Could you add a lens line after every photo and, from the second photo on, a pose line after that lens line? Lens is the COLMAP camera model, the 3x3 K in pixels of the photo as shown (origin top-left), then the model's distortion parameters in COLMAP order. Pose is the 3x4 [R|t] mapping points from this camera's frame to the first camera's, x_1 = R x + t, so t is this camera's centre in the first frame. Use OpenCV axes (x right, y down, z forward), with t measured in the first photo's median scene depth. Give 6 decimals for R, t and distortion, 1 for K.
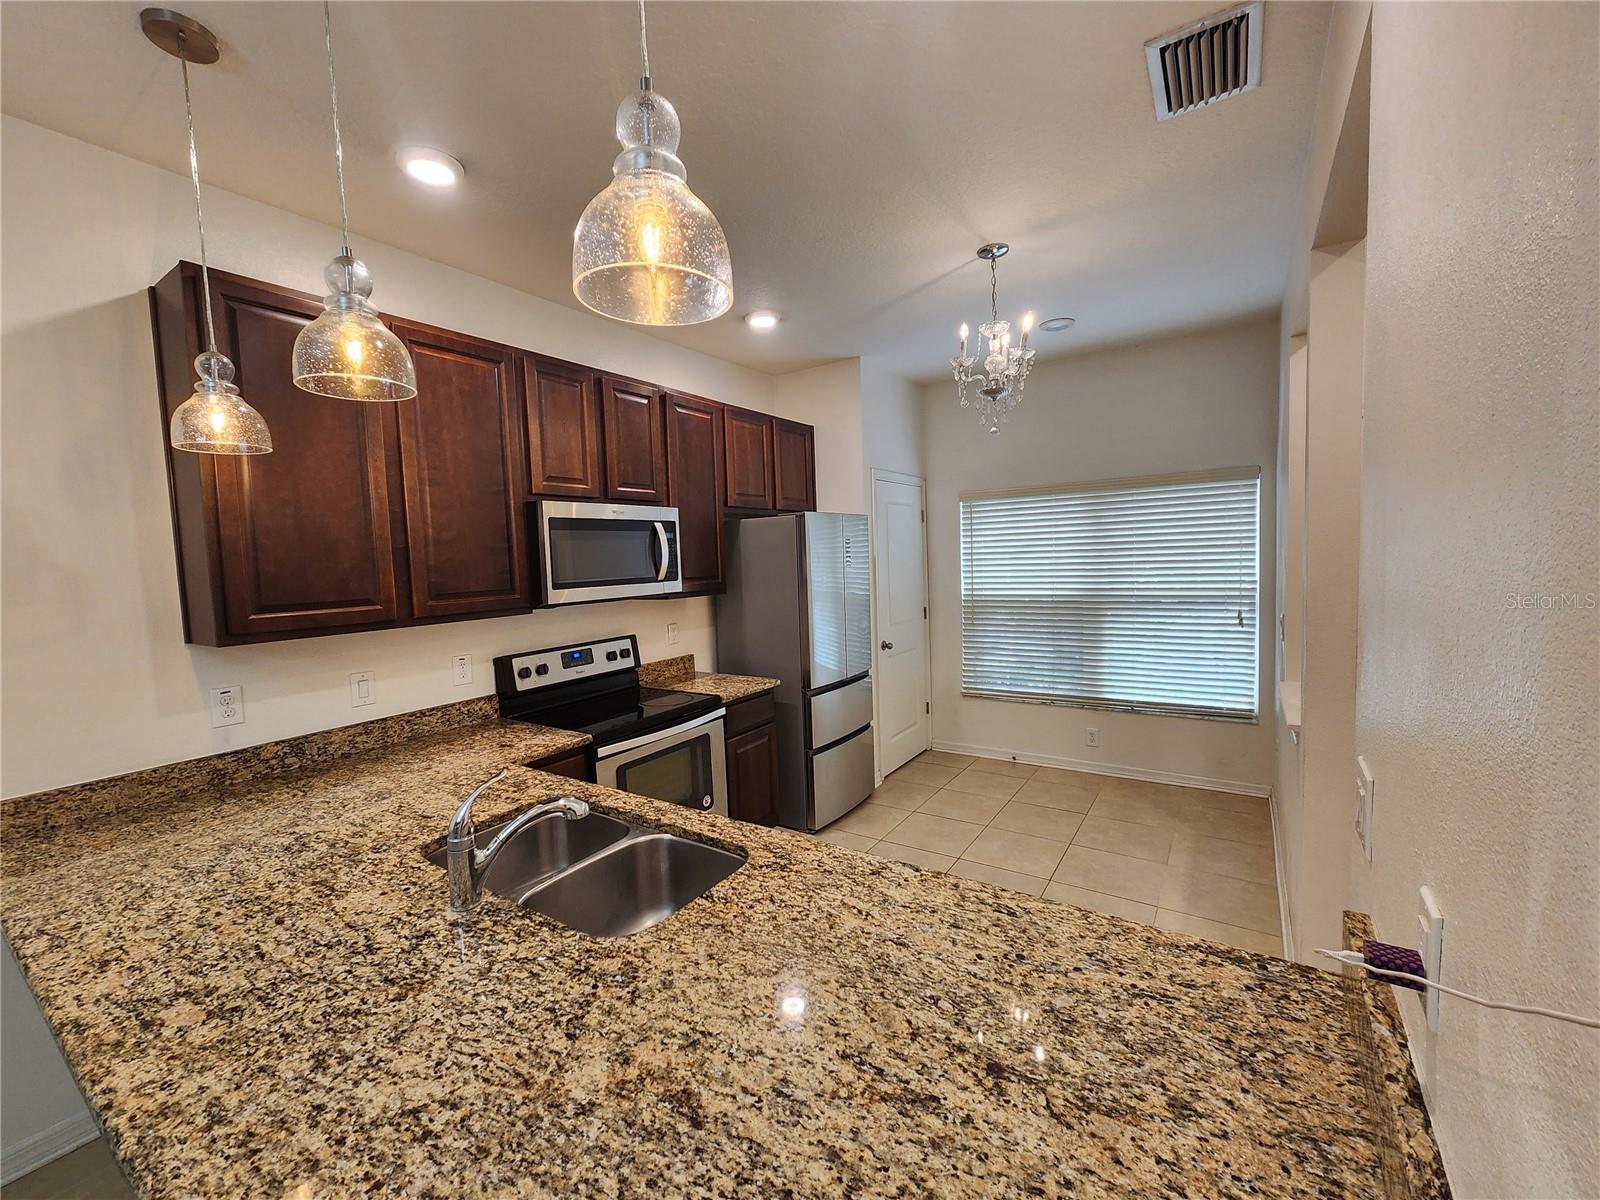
lens RADIAL K [[652.4, 0, 805.9], [0, 652.4, 596.2], [0, 0, 1]] dist [0.004815, -0.001378]
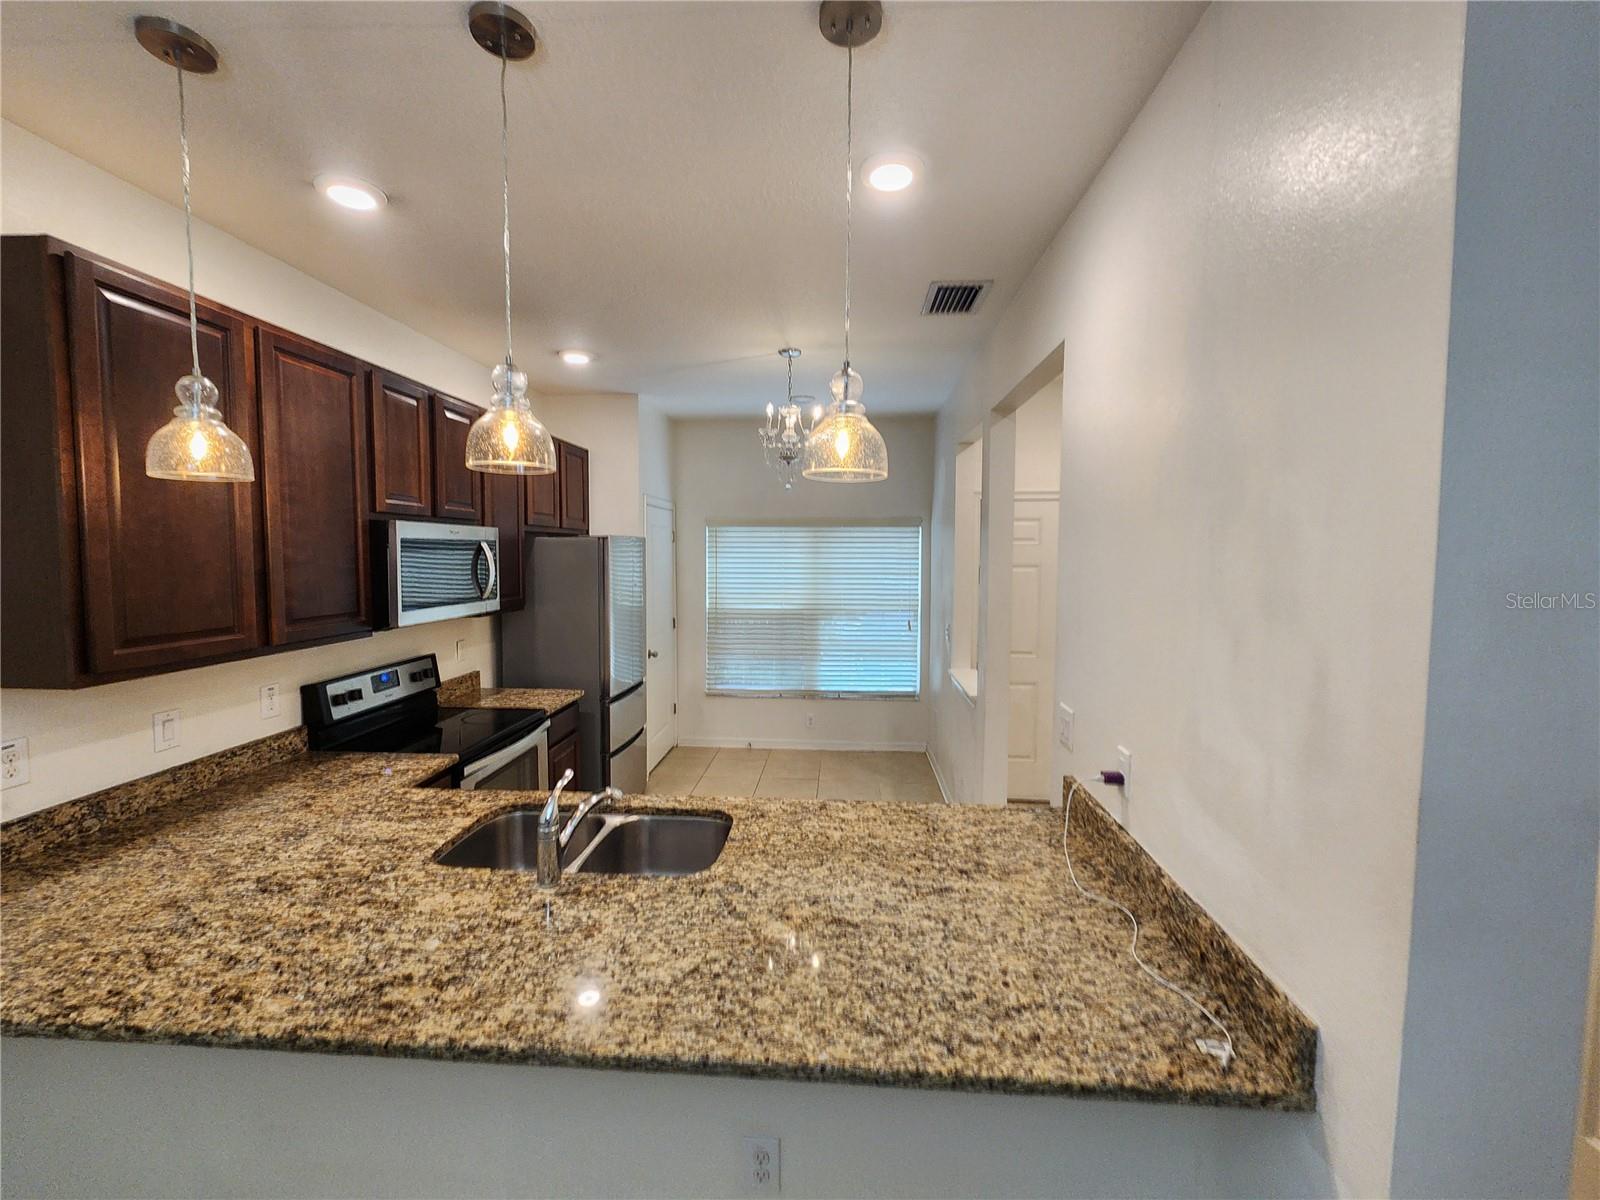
lens RADIAL K [[652.4, 0, 799.2], [0, 652.4, 594.3], [0, 0, 1]] dist [0.004815, -0.001378]
pose [[0.865700, 0.008236, 0.500495, -0.377744], [-0.003908, 0.999945, -0.009696, -0.030330], [-0.500548, 0.006438, 0.865685, -0.154068]]
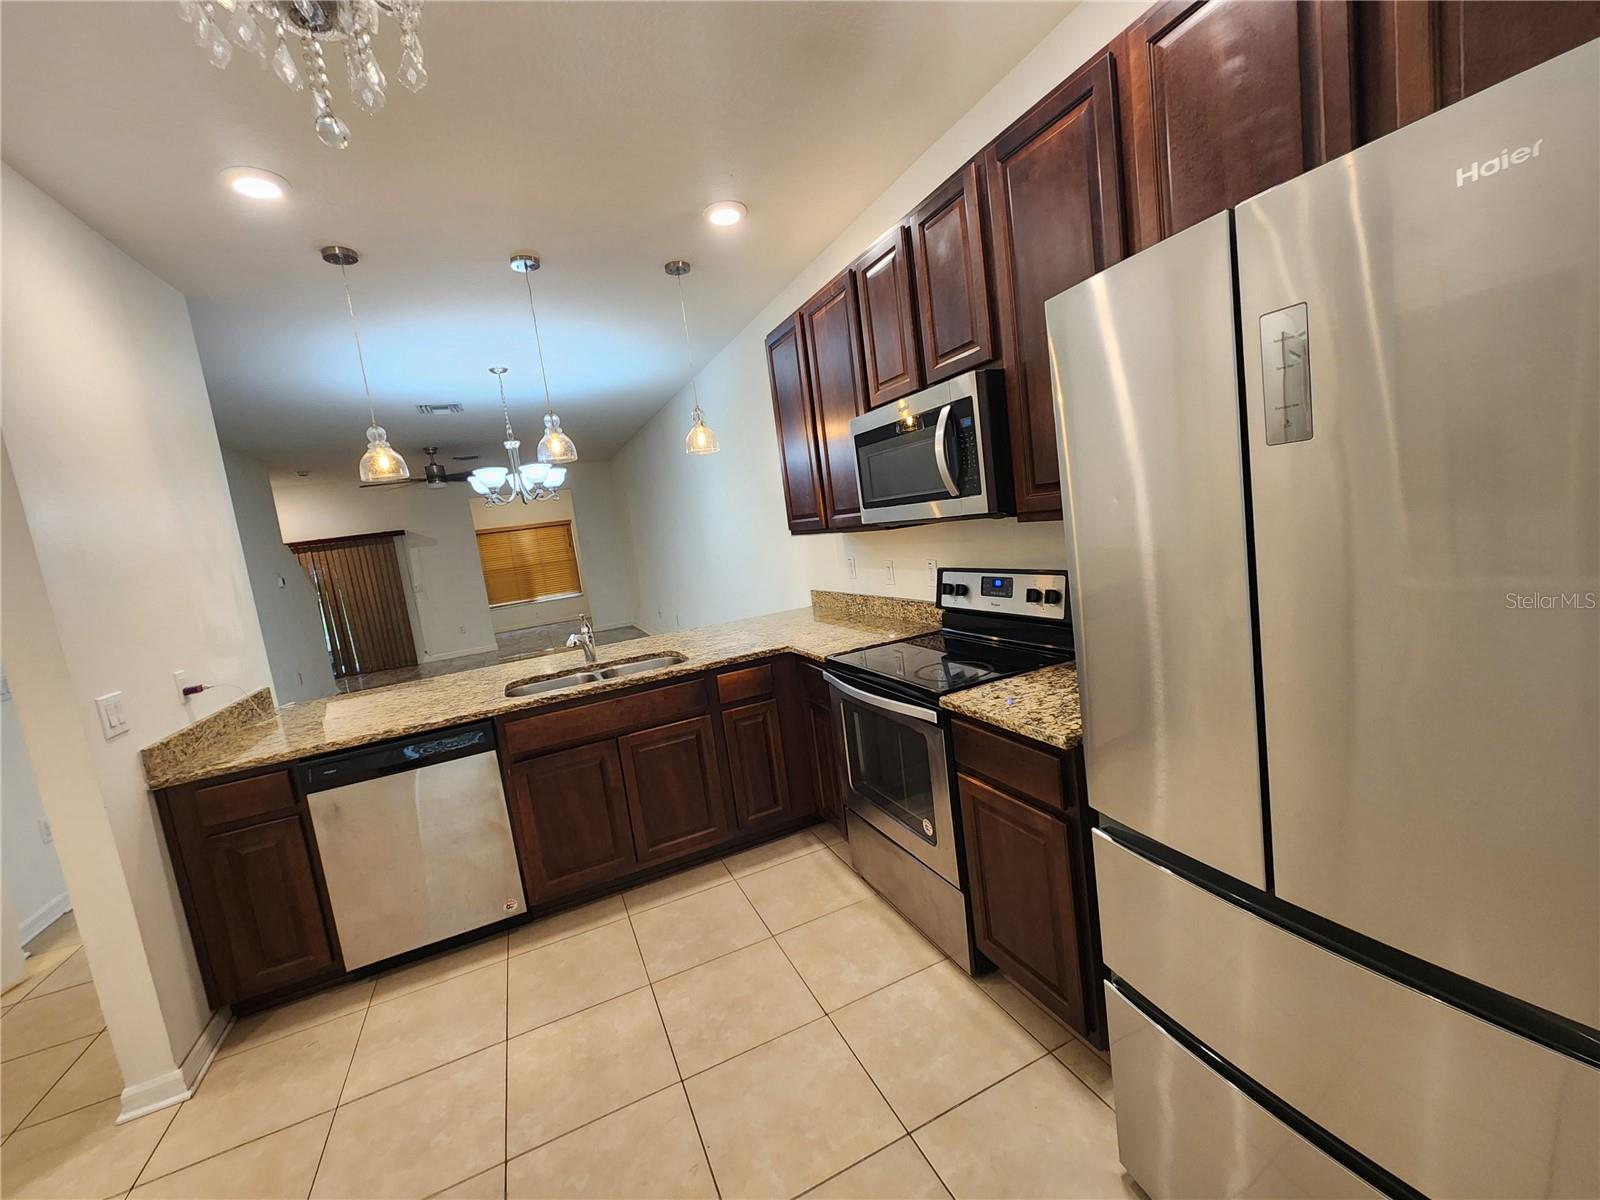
lens RADIAL K [[652.4, 0, 785.7], [0, 652.4, 589.4], [0, 0, 1]] dist [0.004815, -0.001378]
pose [[-0.531166, 0.196753, -0.824106, 0.538552], [0.090758, 0.980279, 0.175542, -0.078700], [0.842393, 0.018448, -0.538548, 1.495692]]
